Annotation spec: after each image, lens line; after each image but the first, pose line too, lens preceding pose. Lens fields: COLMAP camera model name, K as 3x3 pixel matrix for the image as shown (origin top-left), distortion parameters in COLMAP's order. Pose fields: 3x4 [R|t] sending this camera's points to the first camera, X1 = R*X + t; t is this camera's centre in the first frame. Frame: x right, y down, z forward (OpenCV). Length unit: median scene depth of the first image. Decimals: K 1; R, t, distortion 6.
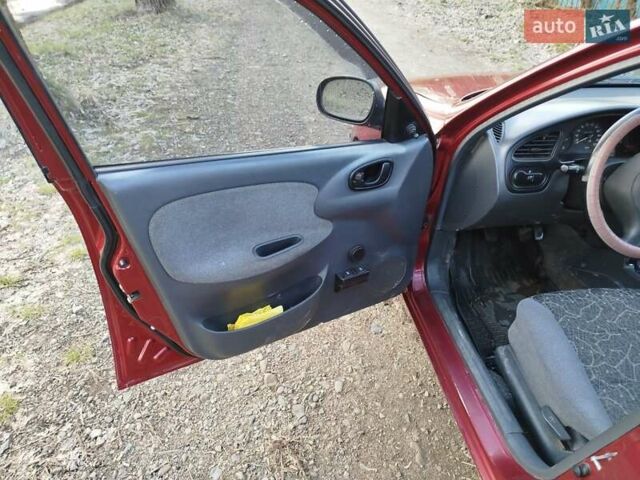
lens RADIAL K [[442.1, 0, 320.6], [0, 442.1, 241.1], [0, 0, 1]] dist [0.013127, 0.000367]
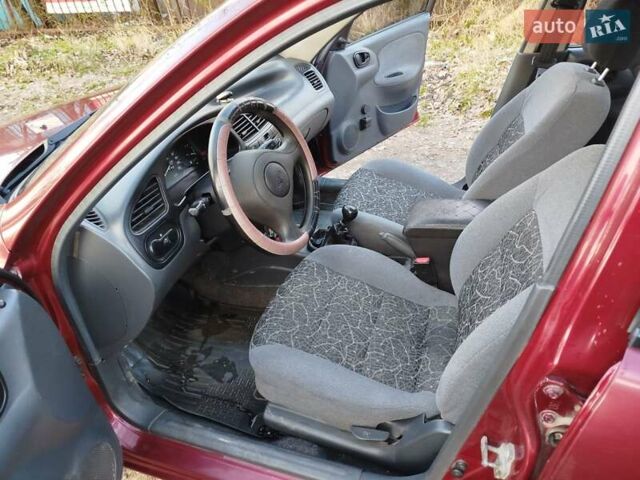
lens RADIAL K [[442.1, 0, 318.6], [0, 442.1, 237.8], [0, 0, 1]] dist [0.013127, 0.000367]
pose [[0.433744, -0.552243, 0.711965, 0.031874], [0.570948, 0.779732, 0.256973, -0.193240], [-0.697054, 0.295035, 0.653506, 0.291748]]
